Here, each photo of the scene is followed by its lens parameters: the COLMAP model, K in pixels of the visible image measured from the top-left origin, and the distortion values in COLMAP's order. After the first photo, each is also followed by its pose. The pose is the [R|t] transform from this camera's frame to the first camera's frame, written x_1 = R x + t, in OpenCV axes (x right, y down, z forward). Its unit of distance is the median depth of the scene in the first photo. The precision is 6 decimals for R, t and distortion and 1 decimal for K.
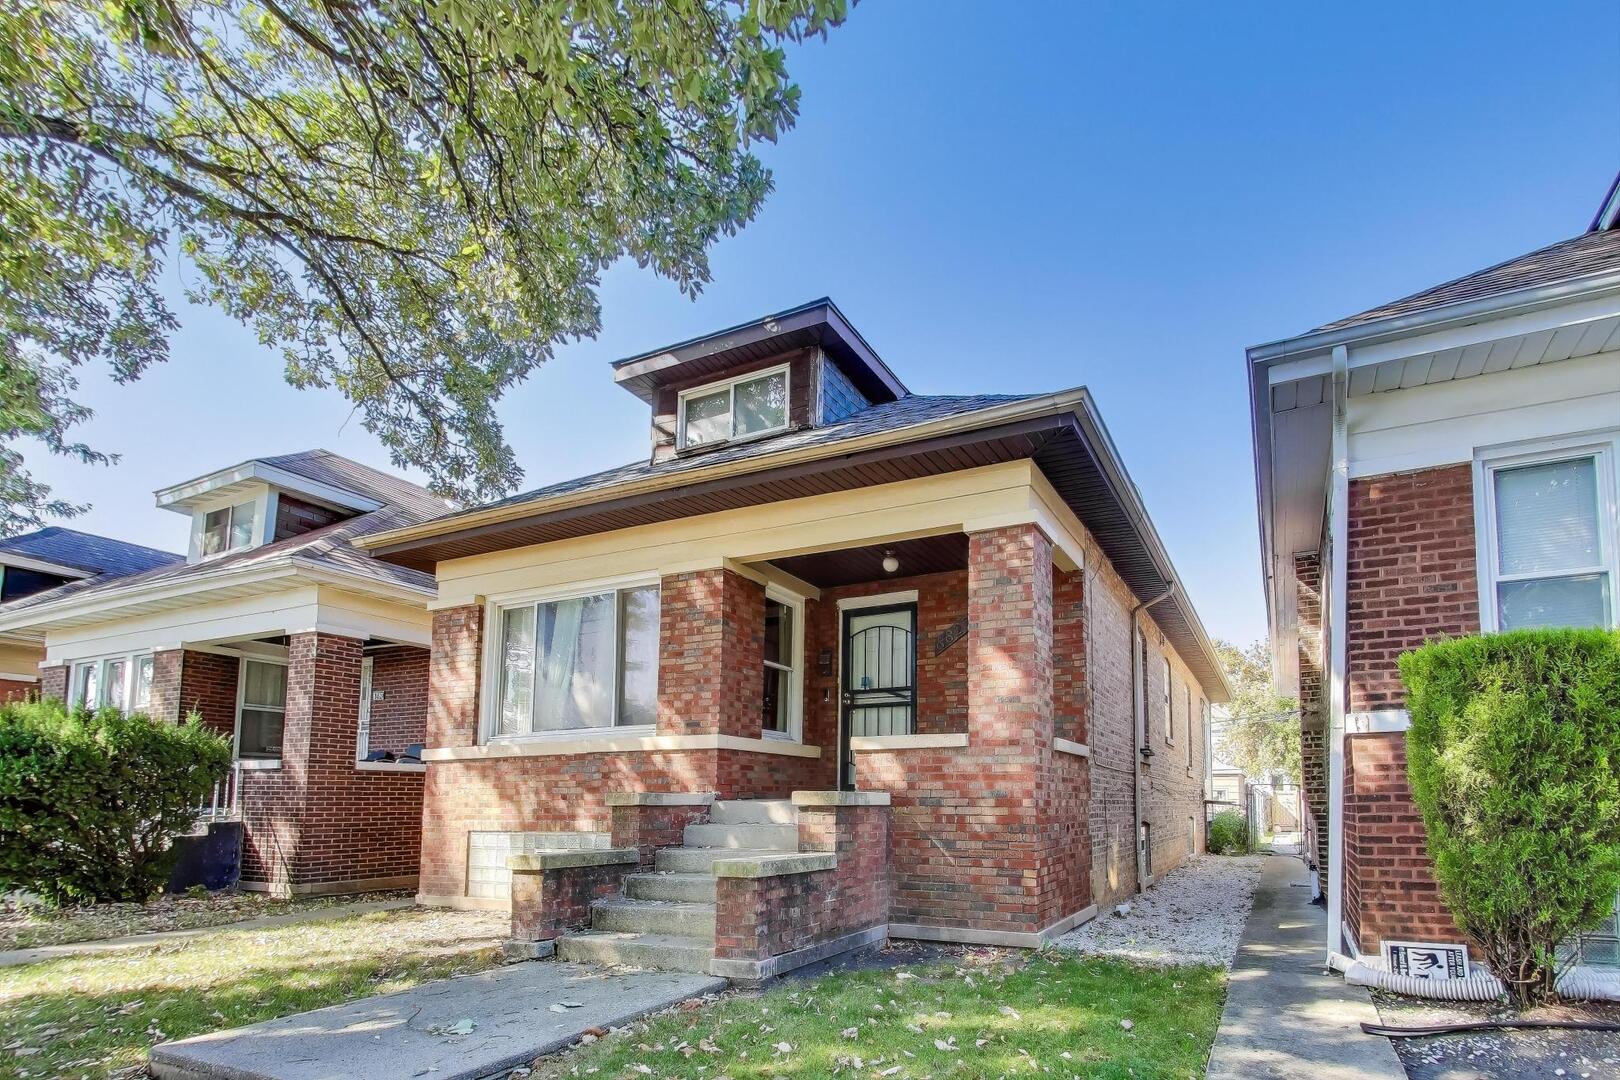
lens RADIAL K [[961.5, 0, 811.9], [0, 961.5, 541.6], [0, 0, 1]] dist [-0.012116, 0.003420]
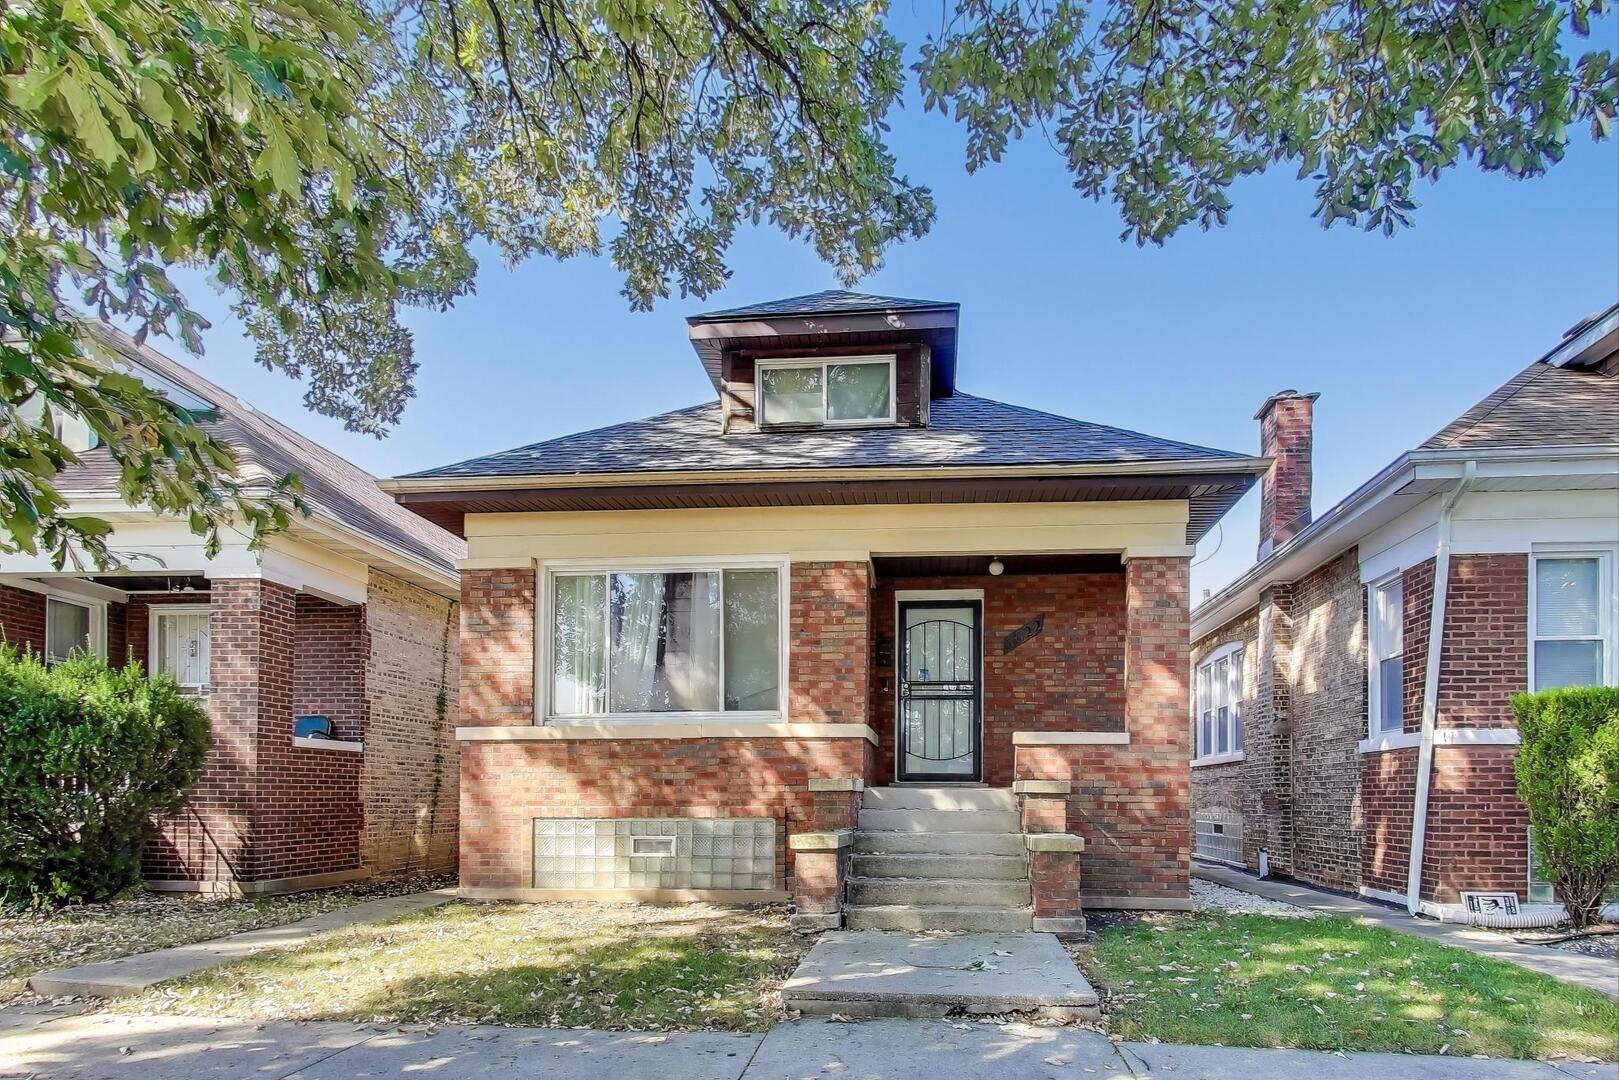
lens RADIAL K [[1207.8, 0, 812.7], [0, 1207.8, 524.2], [0, 0, 1]] dist [0.001855, -0.014002]
pose [[0.925263, 0.090463, 0.368383, -0.621633], [-0.107837, 0.993807, 0.026806, -0.040183], [-0.363676, -0.064528, 0.929288, -0.166013]]
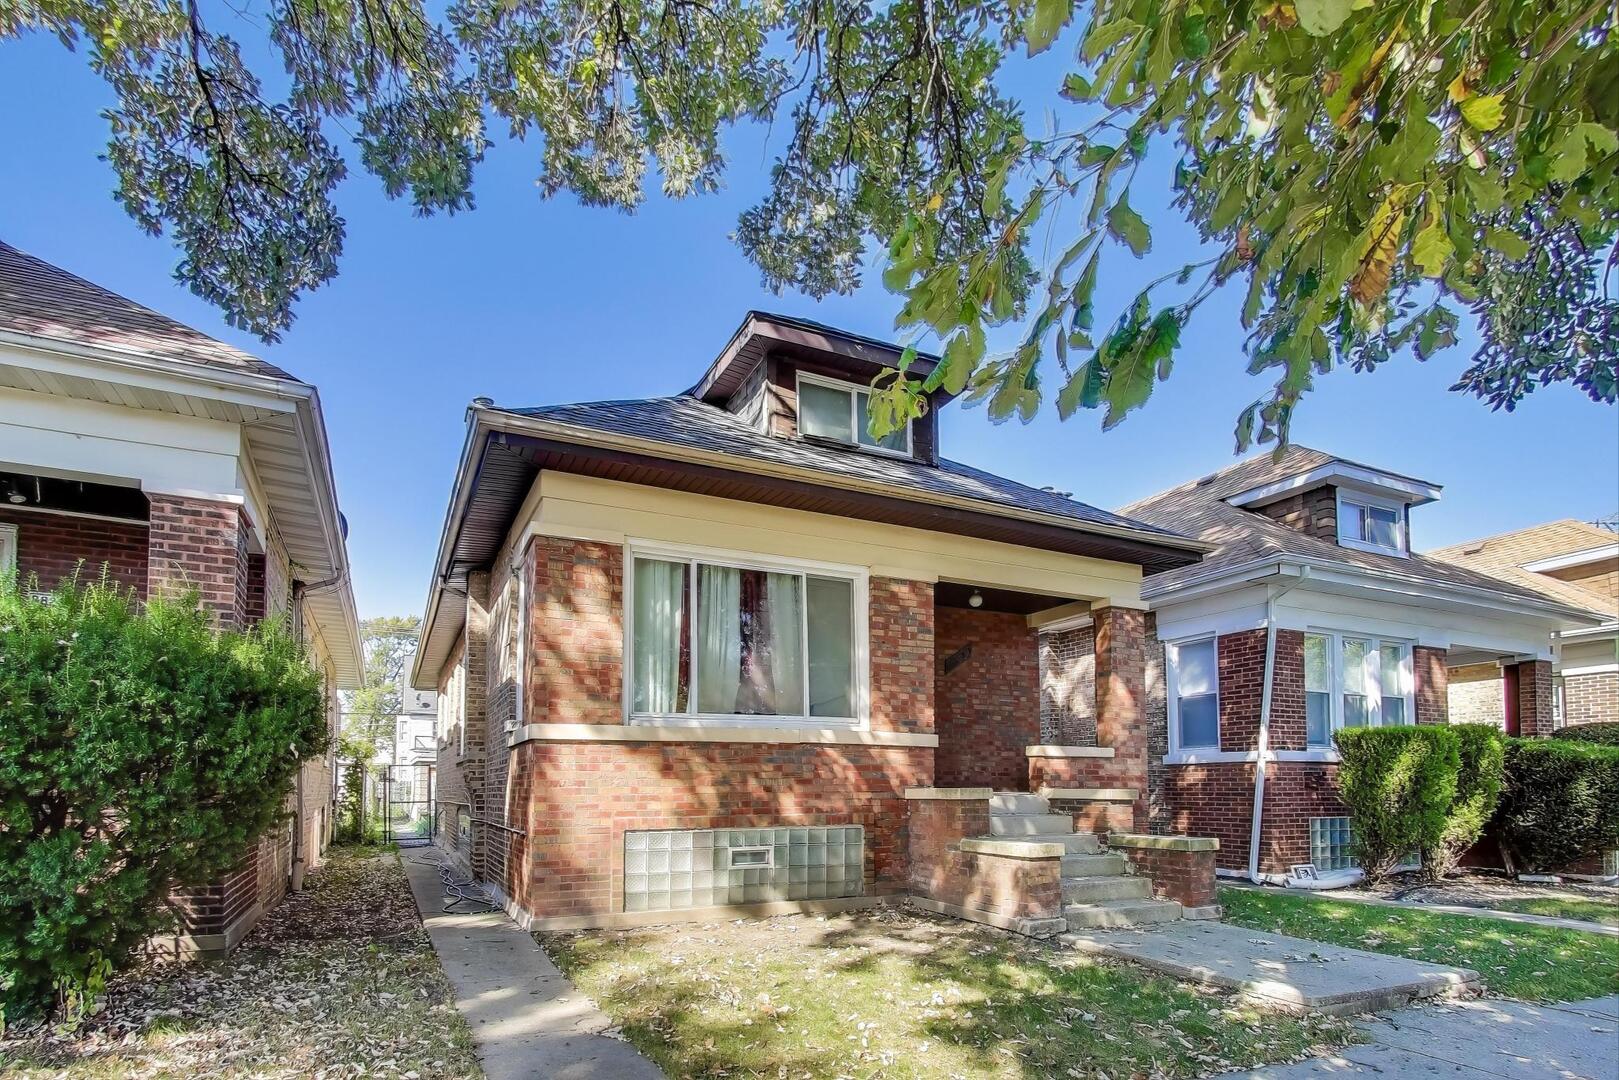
lens RADIAL K [[991.0, 0, 807.5], [0, 991.0, 557.7], [0, 0, 1]] dist [-0.001728, 0.000399]
pose [[0.510494, 0.196620, 0.837100, -1.122562], [-0.233182, 0.968683, -0.085323, 0.129788], [-0.827660, -0.151640, 0.540355, 0.514165]]
